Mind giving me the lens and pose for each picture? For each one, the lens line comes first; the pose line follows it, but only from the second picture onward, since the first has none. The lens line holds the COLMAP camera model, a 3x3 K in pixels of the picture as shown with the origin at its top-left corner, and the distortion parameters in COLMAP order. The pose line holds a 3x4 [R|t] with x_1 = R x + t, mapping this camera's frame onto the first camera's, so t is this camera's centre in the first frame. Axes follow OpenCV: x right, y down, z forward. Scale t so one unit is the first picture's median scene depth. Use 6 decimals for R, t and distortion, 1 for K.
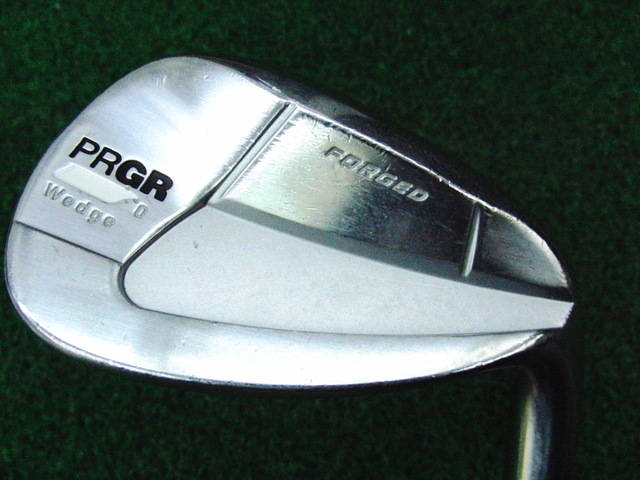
lens RADIAL K [[698.0, 0, 326.2], [0, 698.0, 234.4], [0, 0, 1]] dist [-0.036219, 0.000000]
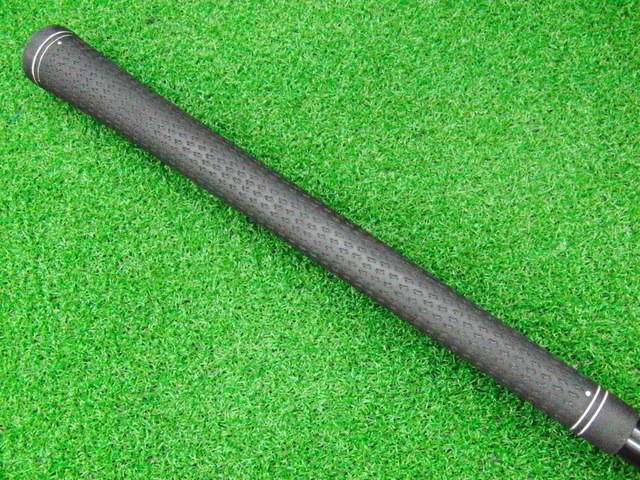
lens RADIAL K [[698.0, 0, 321.8], [0, 698.0, 241.4], [0, 0, 1]] dist [-0.036219, 0.000000]
pose [[0.995043, 0.099367, -0.003864, 0.098160], [-0.099442, 0.994155, -0.042045, -0.035643], [-0.000337, 0.042221, 0.999108, -0.372378]]
